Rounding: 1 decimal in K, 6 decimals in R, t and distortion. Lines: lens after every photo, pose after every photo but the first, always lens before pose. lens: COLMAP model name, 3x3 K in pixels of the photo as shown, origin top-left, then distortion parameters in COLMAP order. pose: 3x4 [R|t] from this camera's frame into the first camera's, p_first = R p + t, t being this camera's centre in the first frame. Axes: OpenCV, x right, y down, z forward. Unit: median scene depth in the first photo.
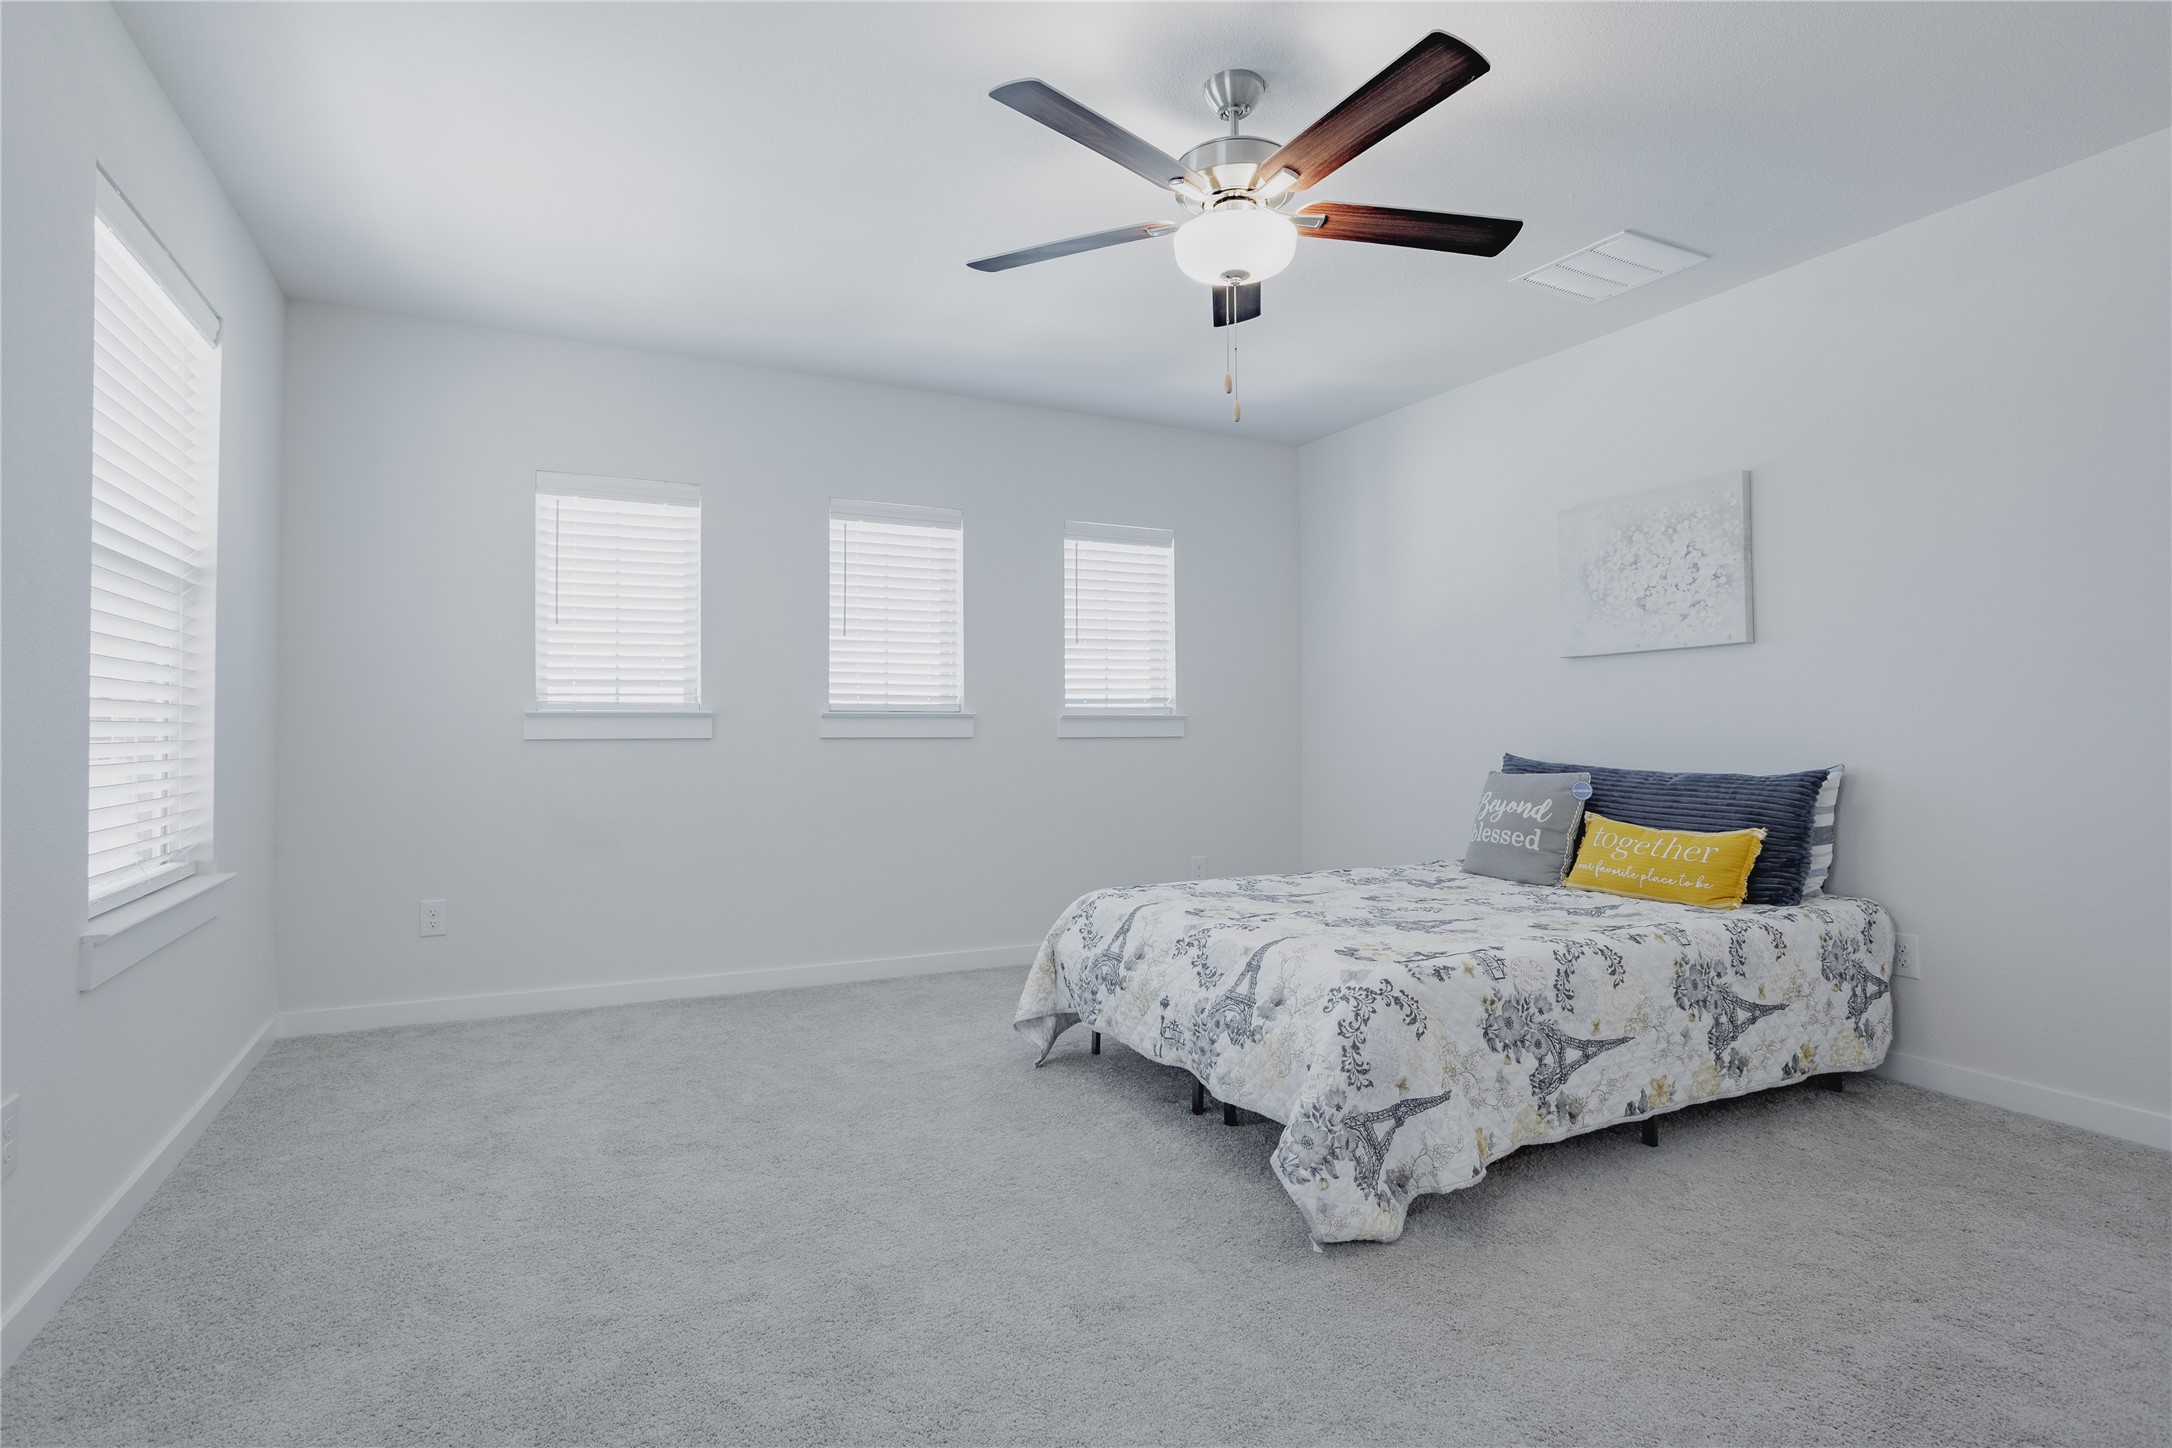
lens RADIAL K [[1081.4, 0, 1073.1], [0, 1081.4, 719.2], [0, 0, 1]] dist [-0.056710, 0.038438]
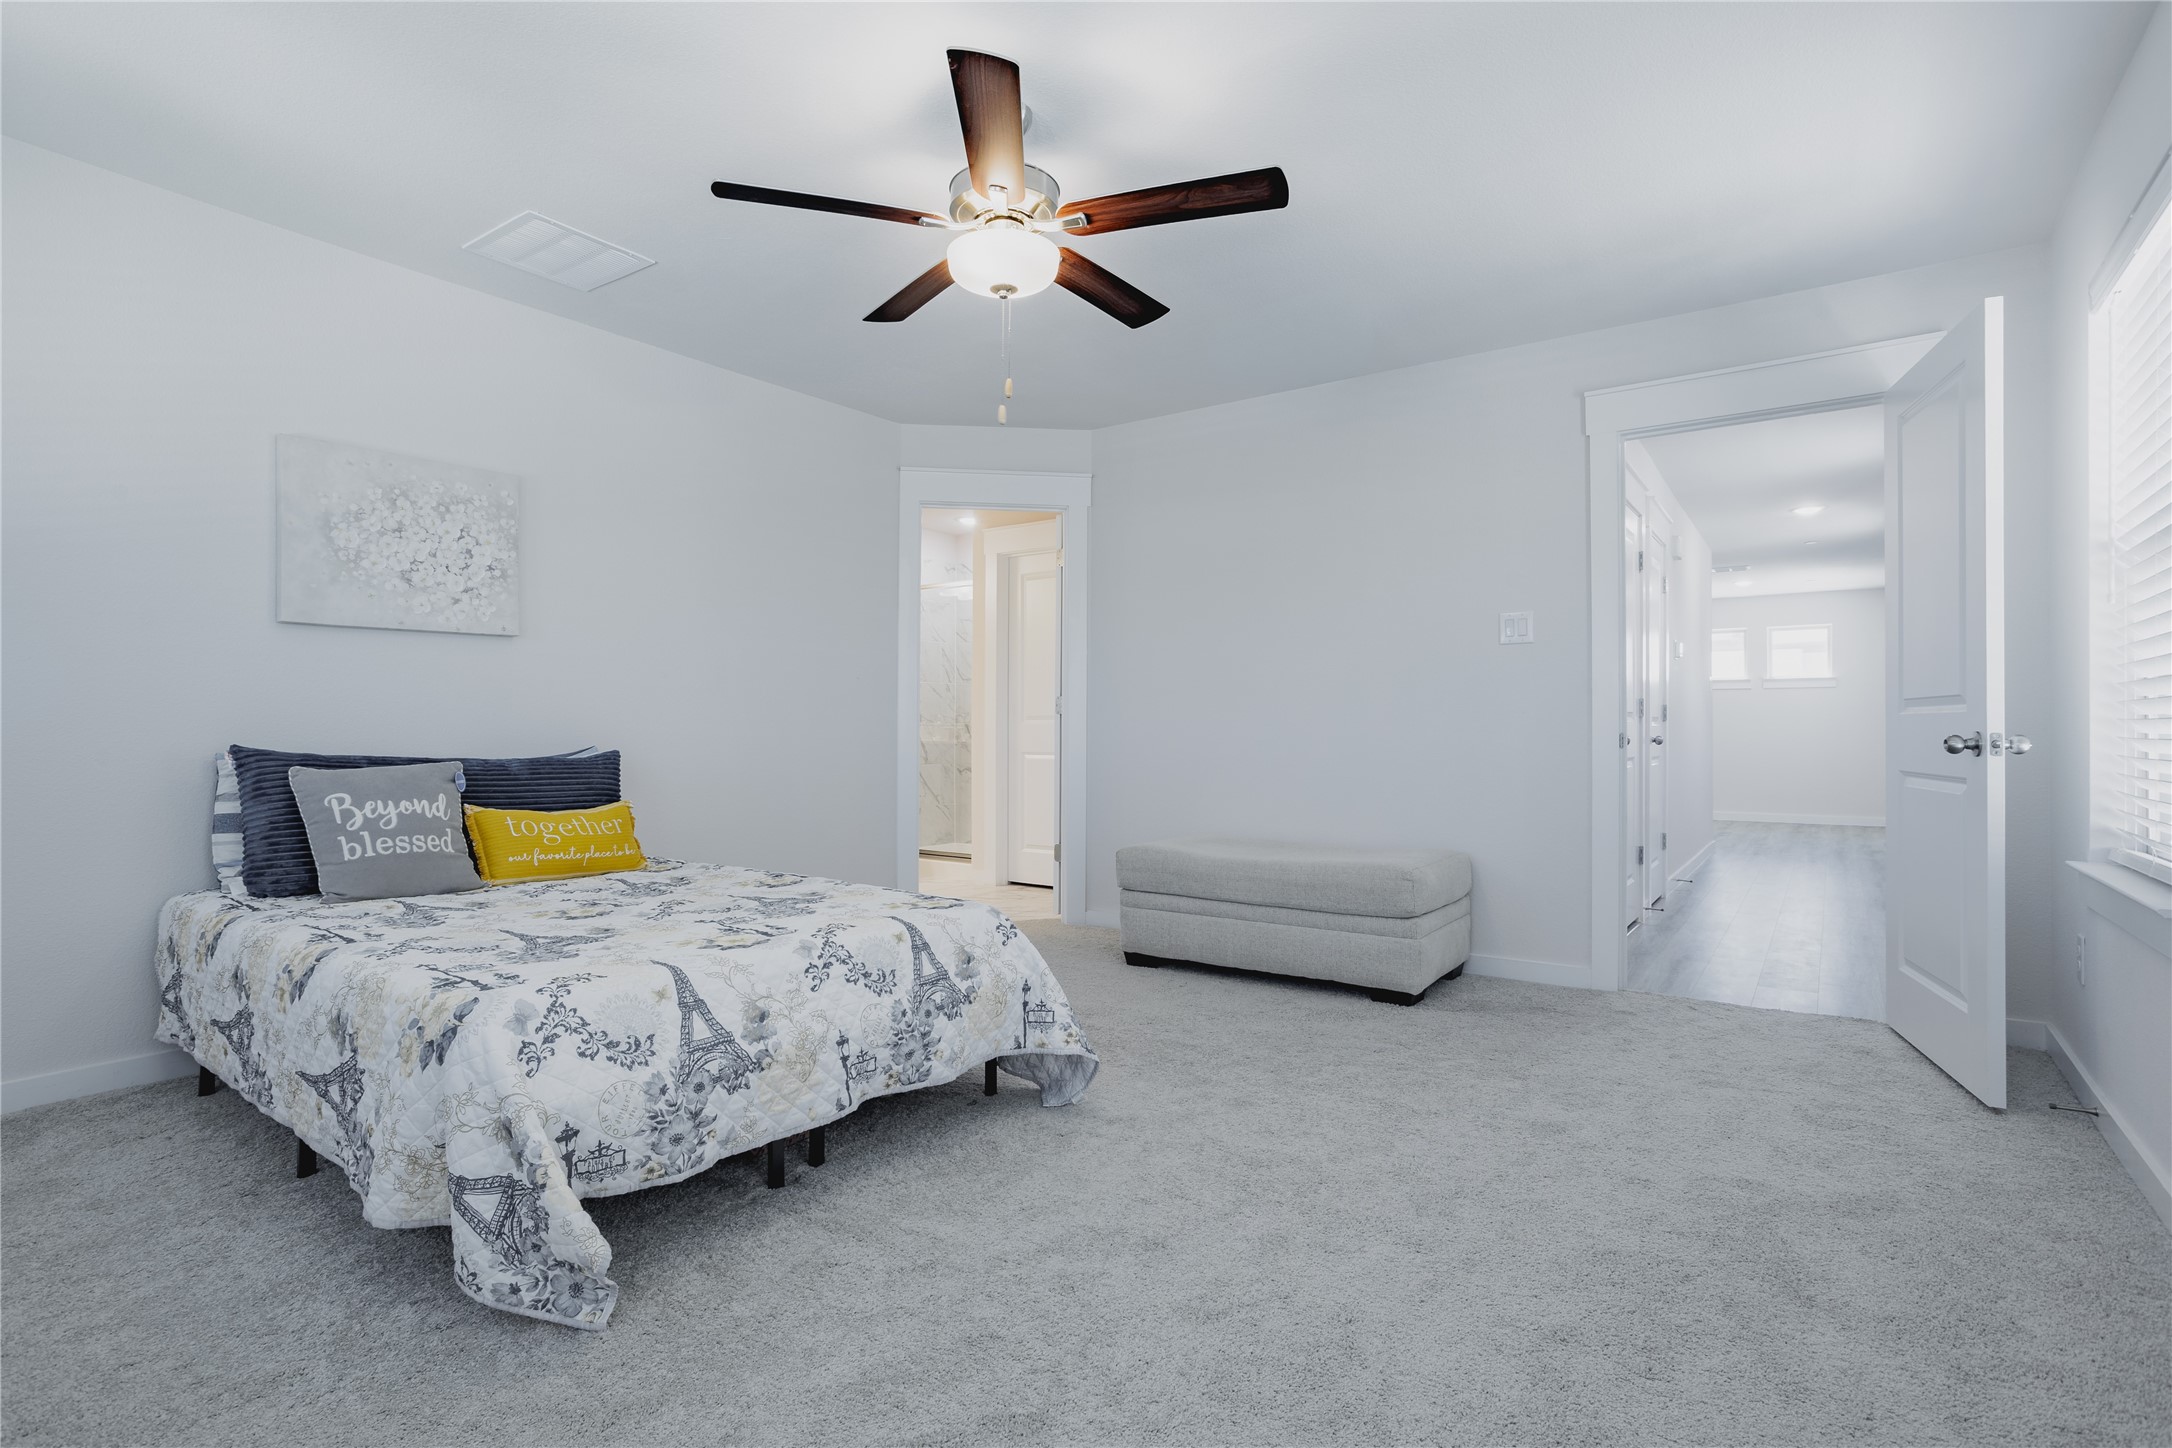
lens RADIAL K [[1081.4, 0, 1073.1], [0, 1081.4, 719.2], [0, 0, 1]] dist [-0.056710, 0.038438]
pose [[-0.457772, 0.012335, 0.888984, -0.644224], [-0.009519, 0.999778, -0.018775, 0.029834], [-0.889019, -0.017057, -0.457553, 1.090109]]
